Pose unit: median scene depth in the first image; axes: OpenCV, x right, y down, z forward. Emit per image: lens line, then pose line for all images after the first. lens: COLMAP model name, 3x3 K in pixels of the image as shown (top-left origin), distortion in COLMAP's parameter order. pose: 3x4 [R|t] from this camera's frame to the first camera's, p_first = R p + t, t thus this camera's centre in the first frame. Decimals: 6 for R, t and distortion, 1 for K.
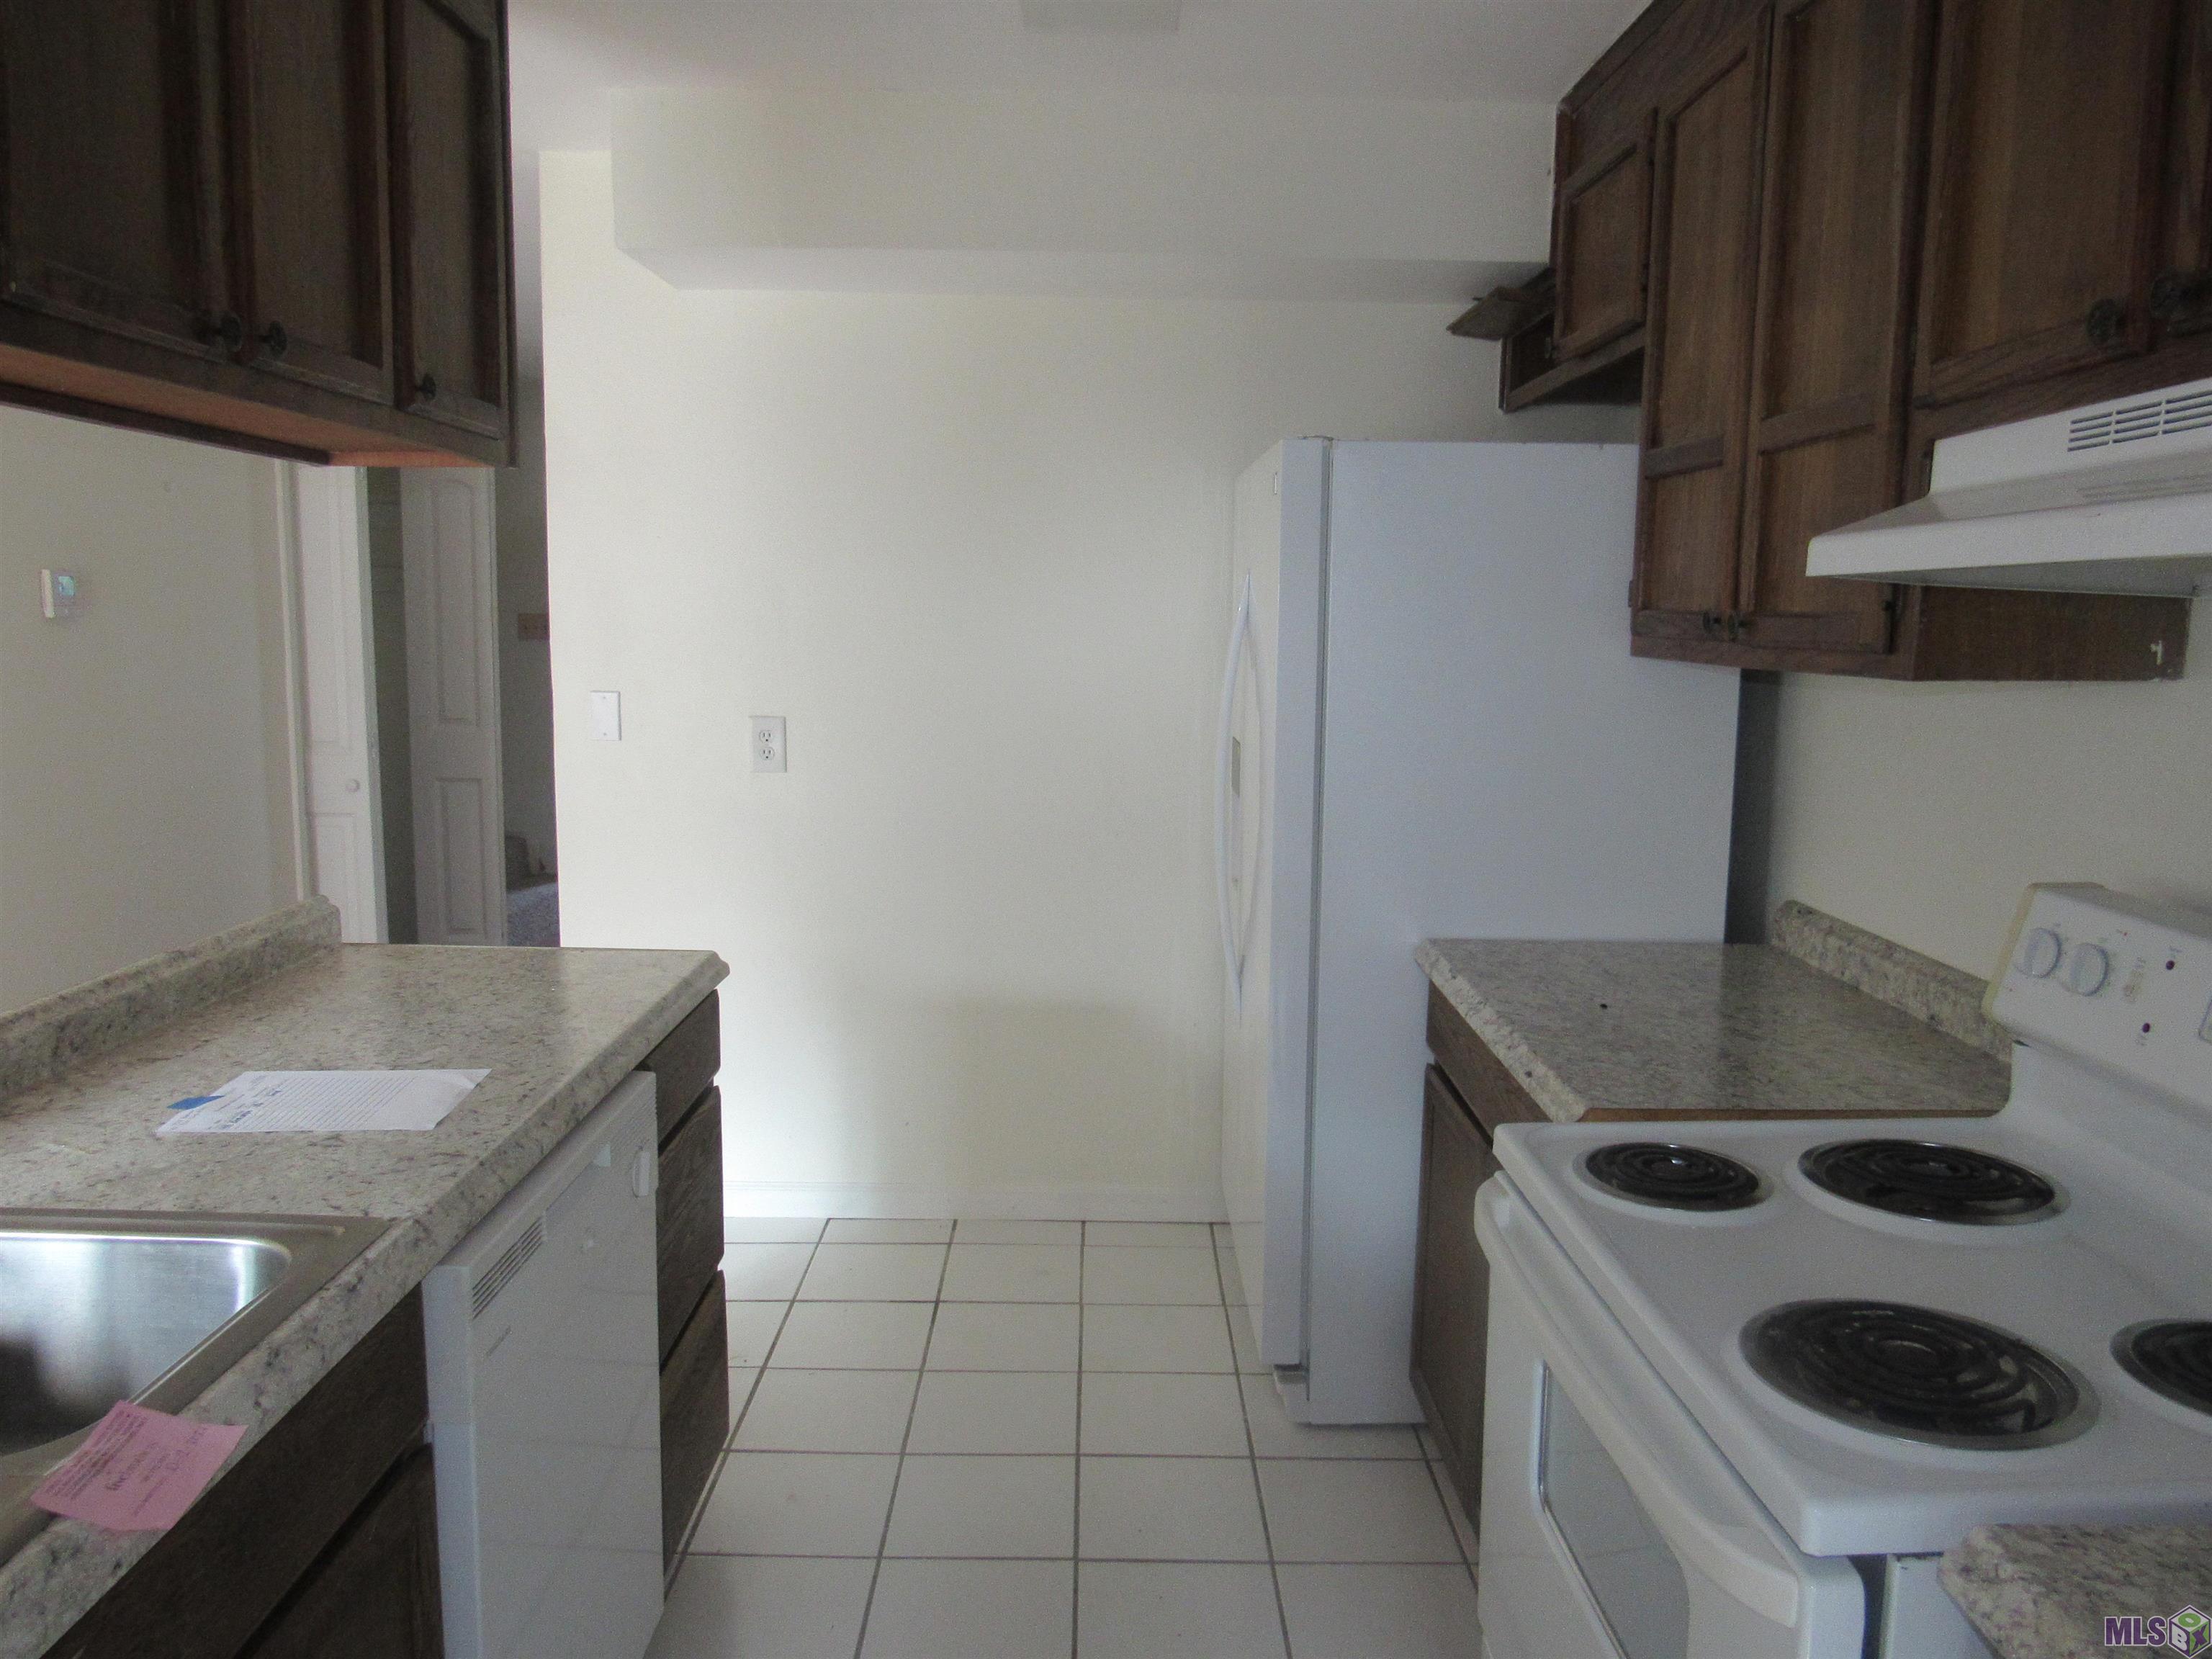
lens RADIAL K [[1579.5, 0, 1118.6], [0, 1579.5, 820.0], [0, 0, 1]] dist [-0.047887, 0.005075]
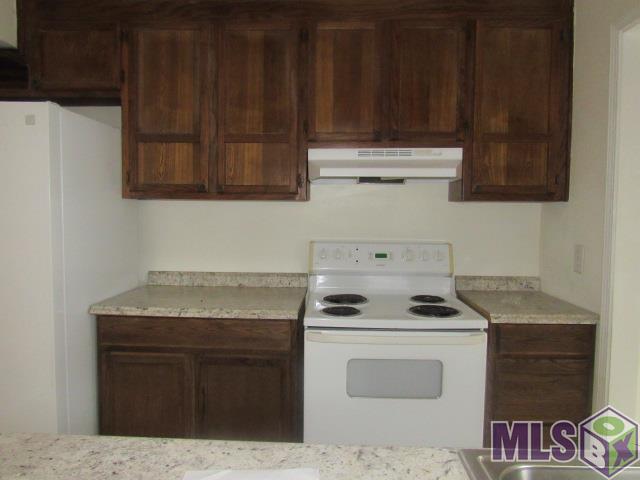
lens RADIAL K [[457.0, 0, 323.8], [0, 457.0, 239.6], [0, 0, 1]] dist [-0.047887, 0.005075]
pose [[0.034136, -0.075359, 0.996572, -0.868353], [0.120982, 0.990132, 0.070728, -0.064894], [-0.992068, 0.118153, 0.042916, 0.931663]]
